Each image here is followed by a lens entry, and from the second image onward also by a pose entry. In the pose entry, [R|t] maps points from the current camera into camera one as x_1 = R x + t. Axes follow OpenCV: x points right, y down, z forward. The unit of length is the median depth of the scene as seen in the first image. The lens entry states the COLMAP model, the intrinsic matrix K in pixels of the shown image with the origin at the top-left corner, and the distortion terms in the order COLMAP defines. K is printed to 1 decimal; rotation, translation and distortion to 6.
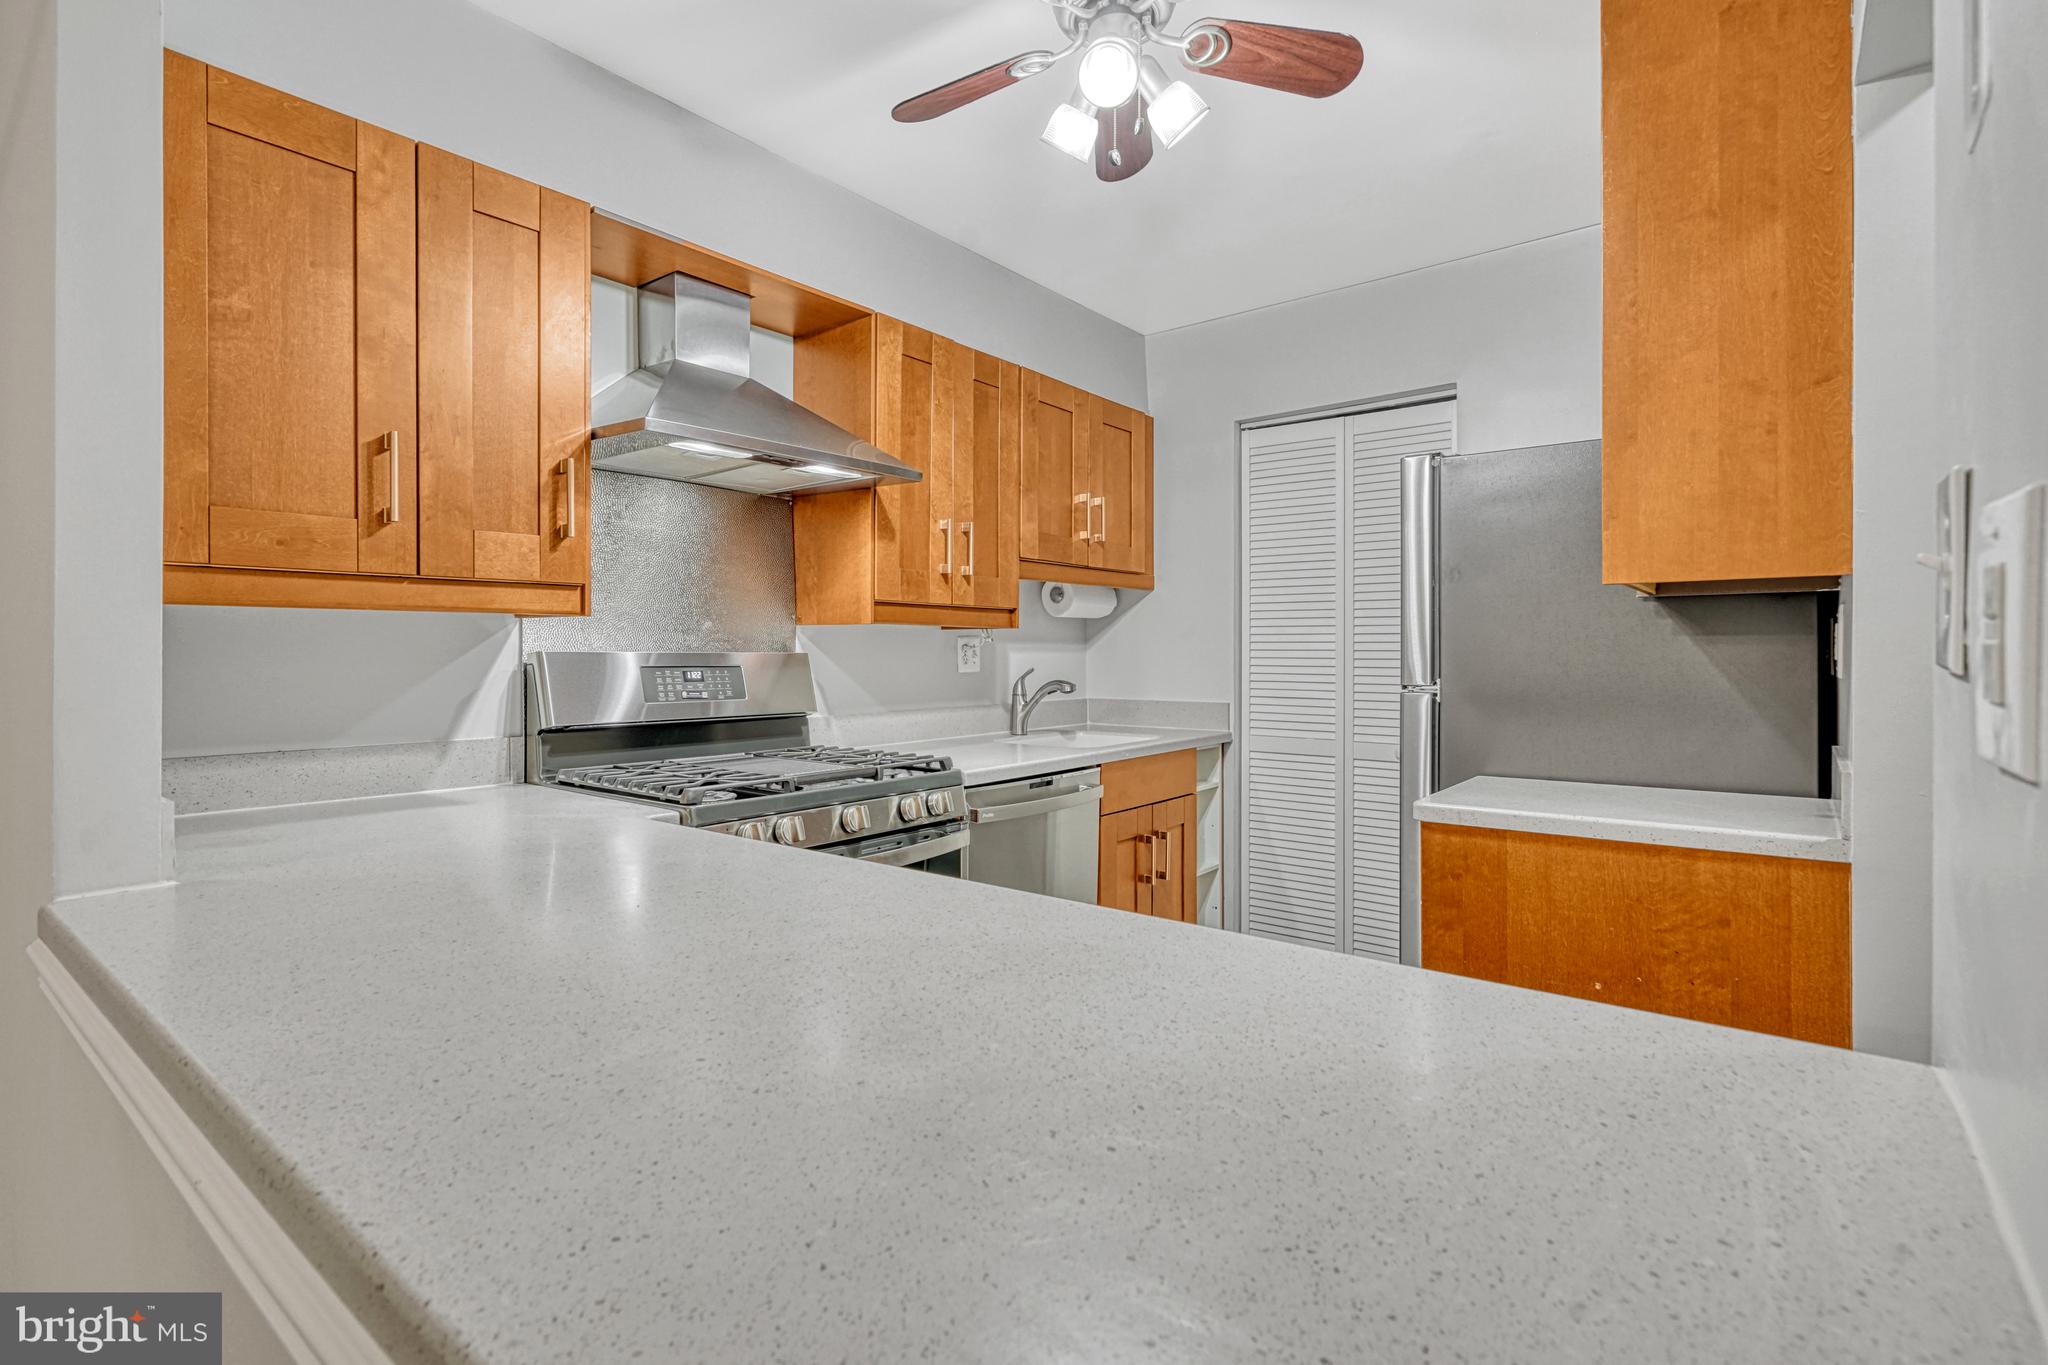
lens RADIAL K [[963.4, 0, 1030.9], [0, 963.4, 660.3], [0, 0, 1]] dist [-0.000029, -0.000187]
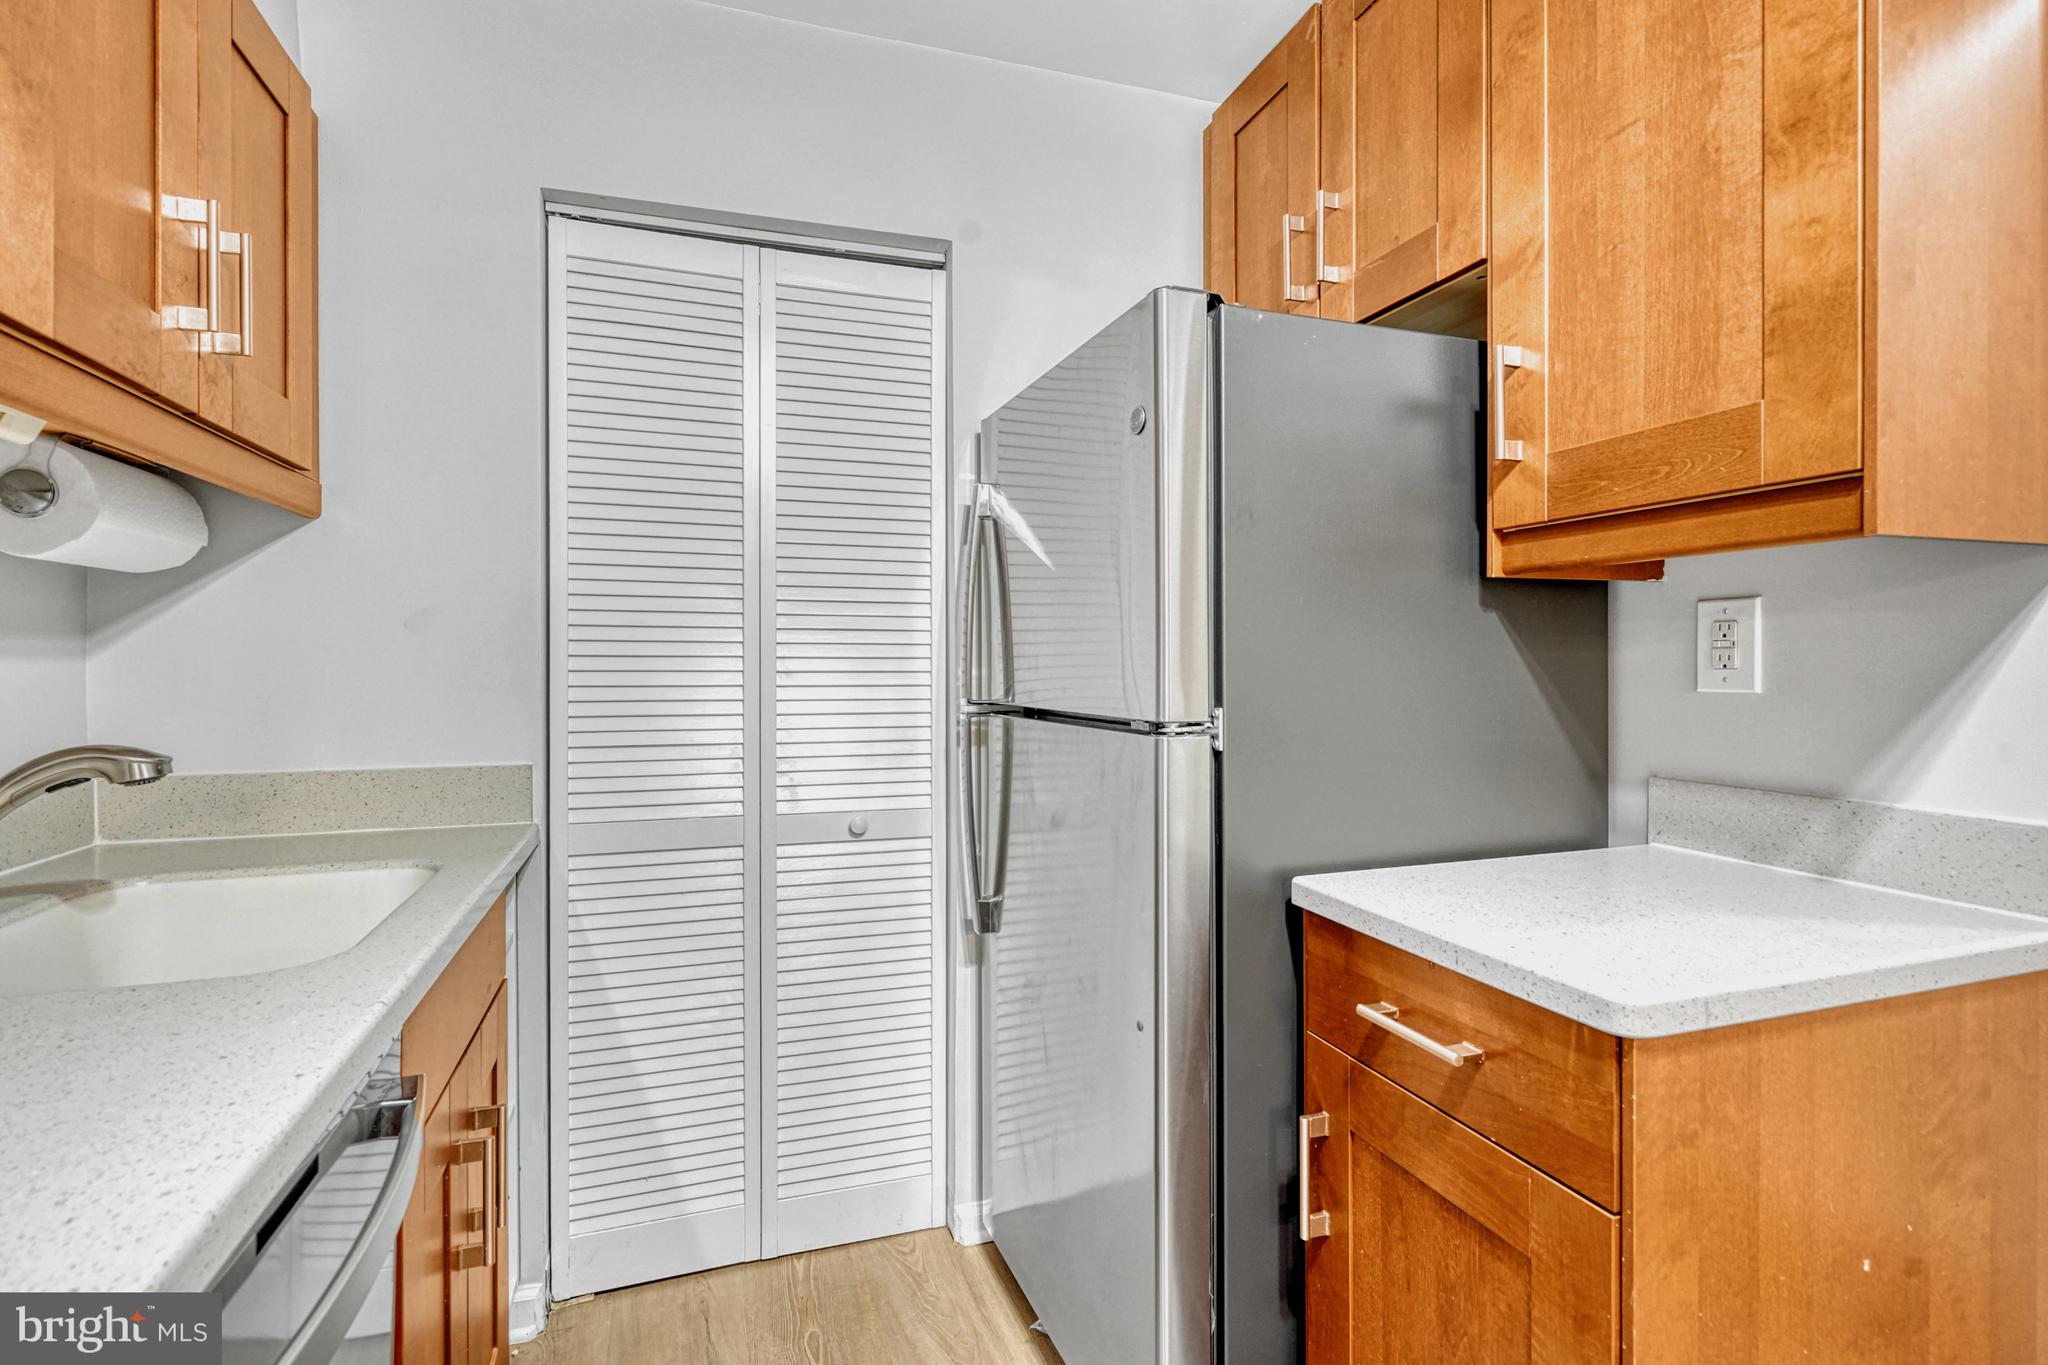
lens RADIAL K [[973.5, 0, 1015.8], [0, 973.5, 666.3], [0, 0, 1]] dist [-0.000988, -0.000571]
pose [[0.553407, -0.004582, 0.832898, -0.086738], [0.007152, 0.999974, 0.000749, -0.004824], [-0.832880, 0.005543, 0.553426, 0.673316]]
